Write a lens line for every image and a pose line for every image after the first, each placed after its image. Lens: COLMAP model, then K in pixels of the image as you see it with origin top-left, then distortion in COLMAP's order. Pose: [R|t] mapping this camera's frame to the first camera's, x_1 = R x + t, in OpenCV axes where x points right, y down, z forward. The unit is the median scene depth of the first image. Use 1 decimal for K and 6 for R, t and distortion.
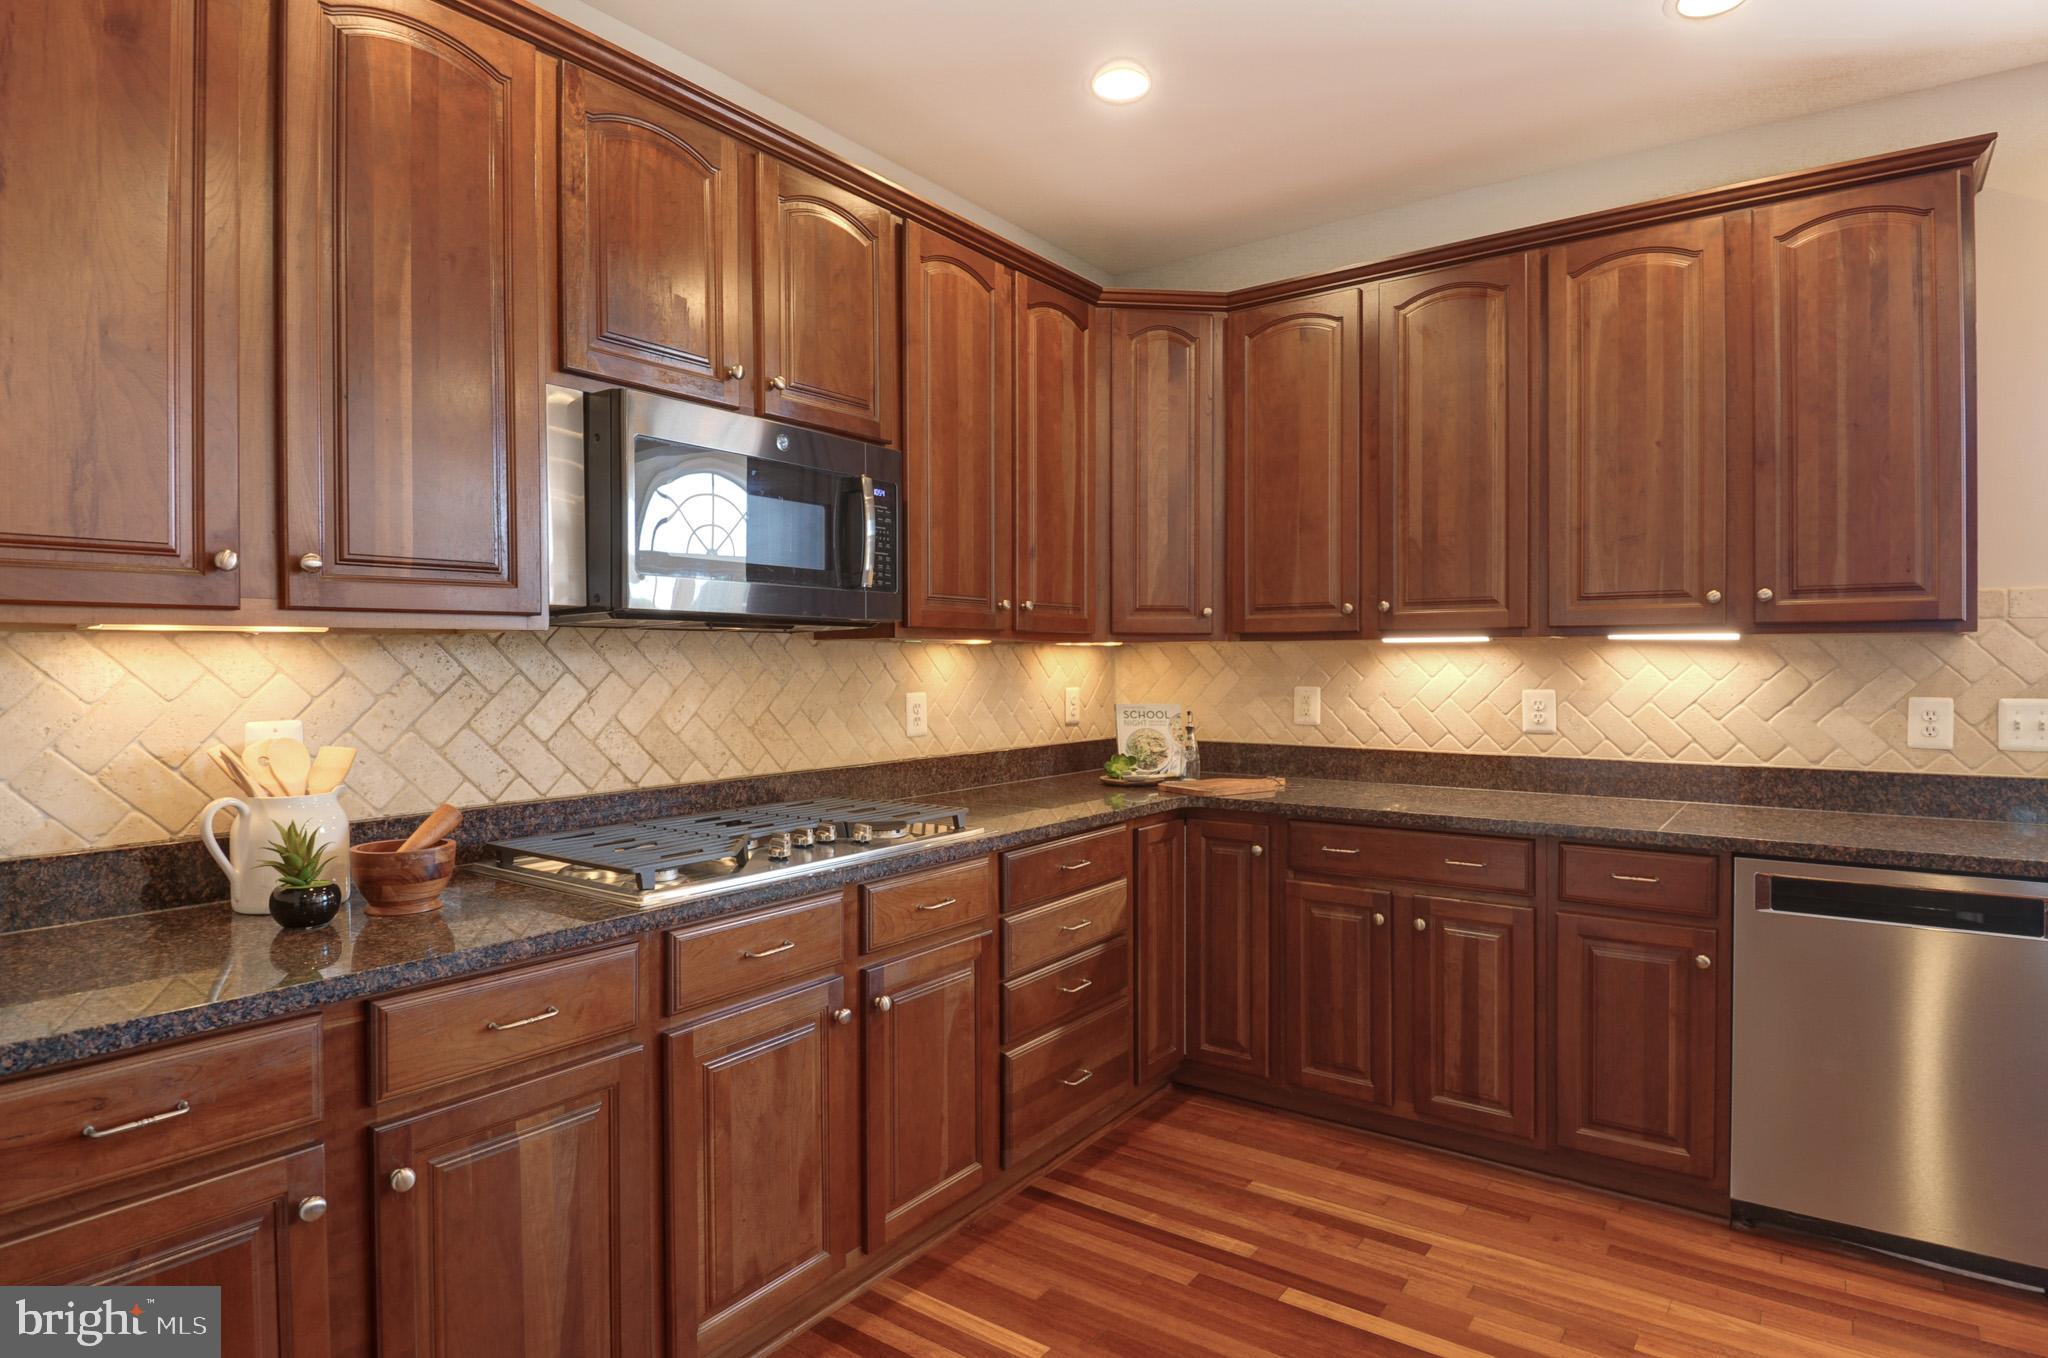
lens RADIAL K [[1109.6, 0, 1028.0], [0, 1109.6, 666.3], [0, 0, 1]] dist [0.010394, 0.000309]
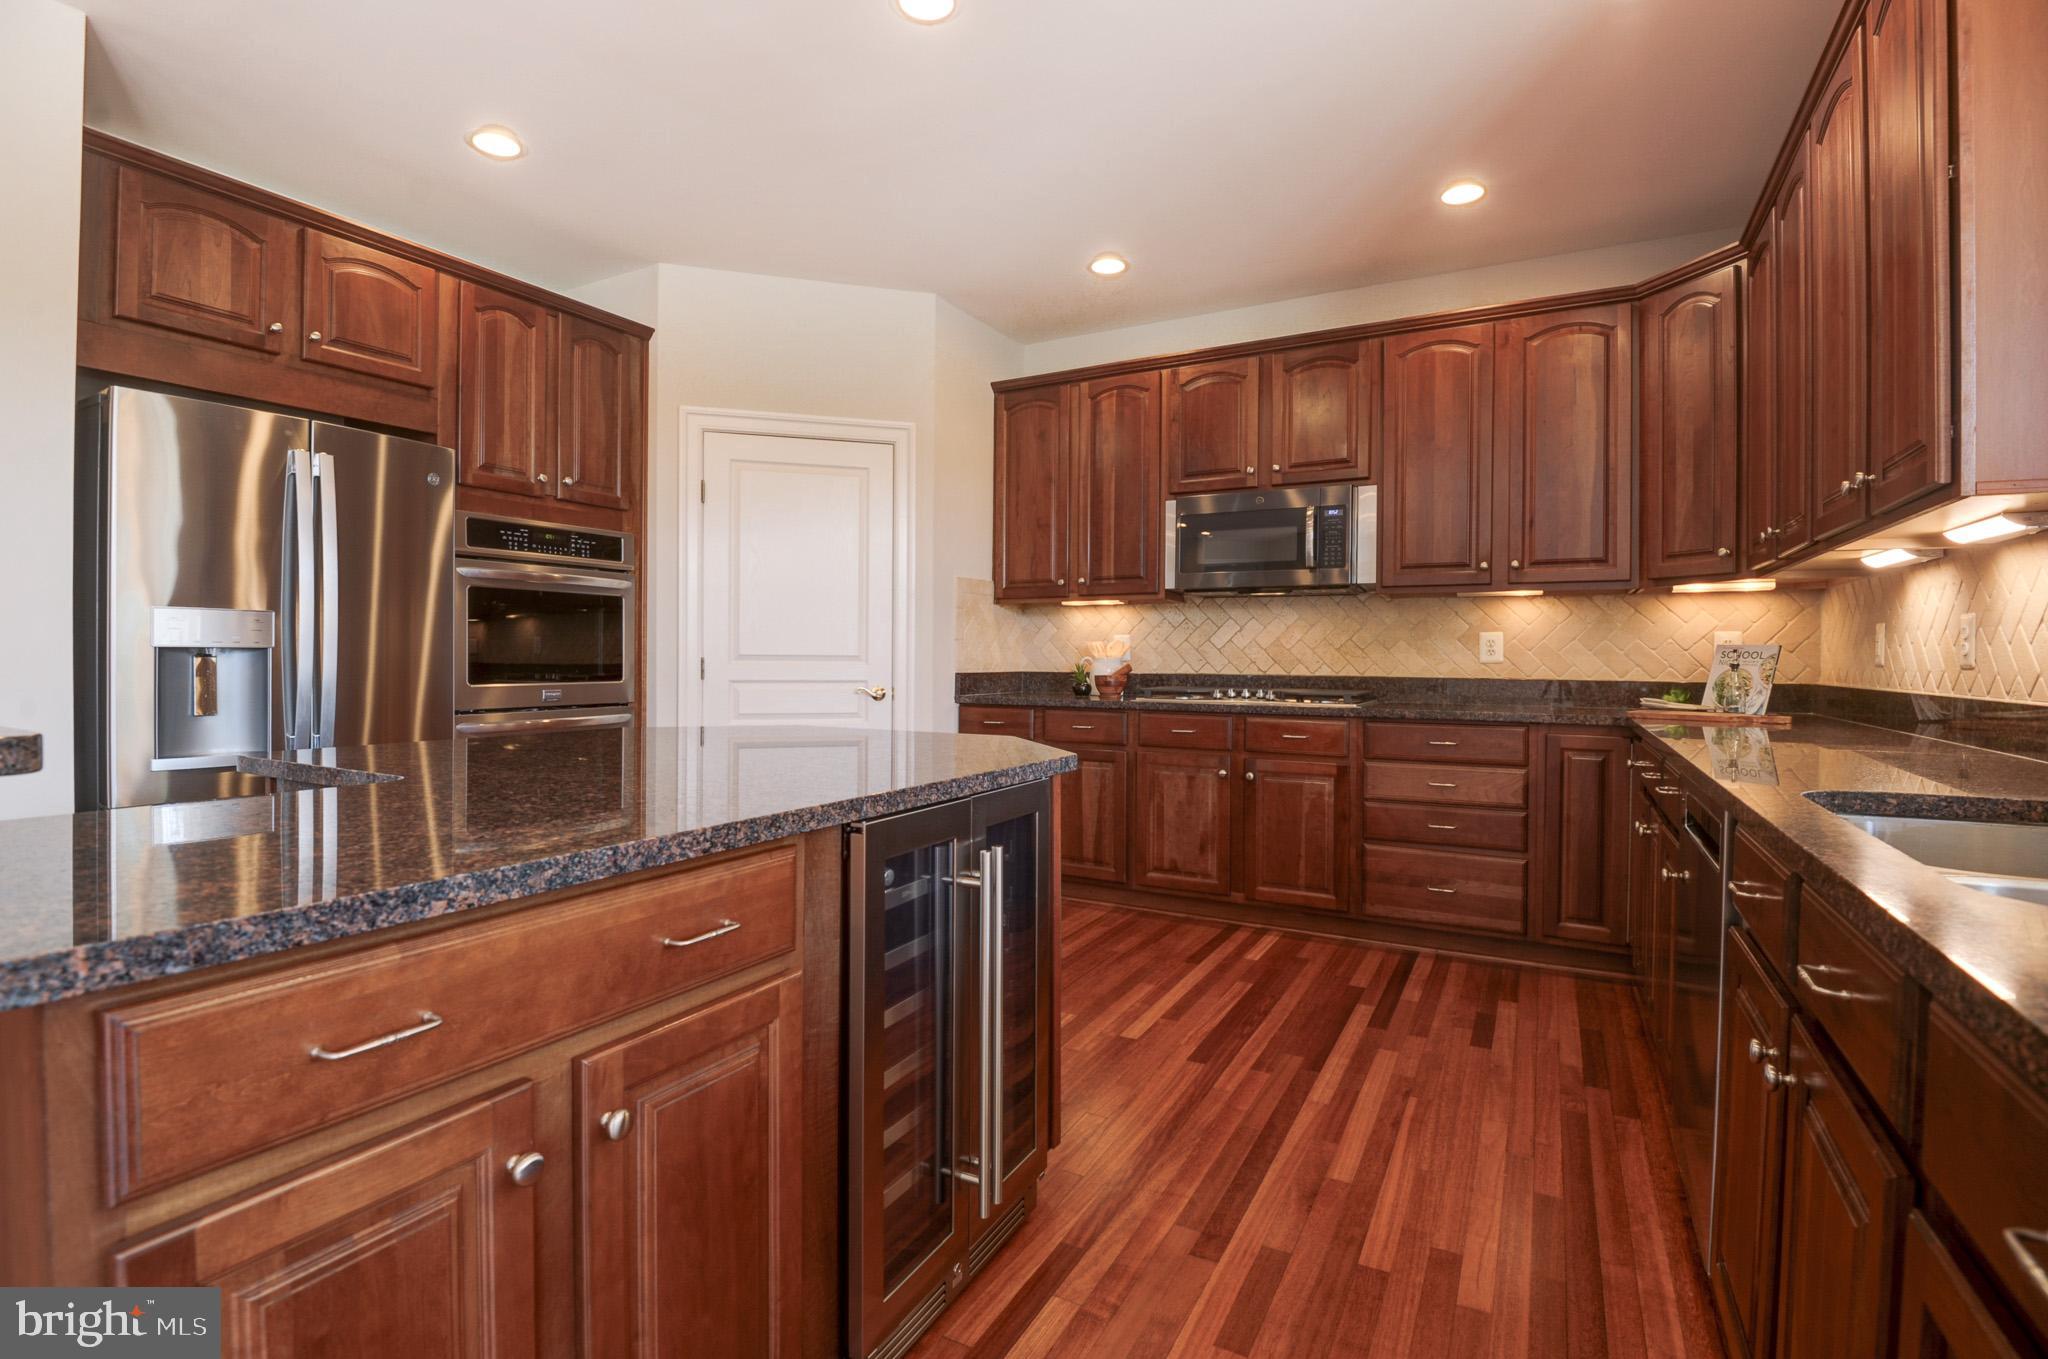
lens RADIAL K [[978.2, 0, 1022.9], [0, 978.2, 668.1], [0, 0, 1]] dist [-0.002002, -0.000211]
pose [[0.125038, 0.017130, -0.992004, 1.327181], [-0.012555, 0.999798, 0.015682, 0.071607], [0.992072, 0.010494, 0.125228, 0.312226]]
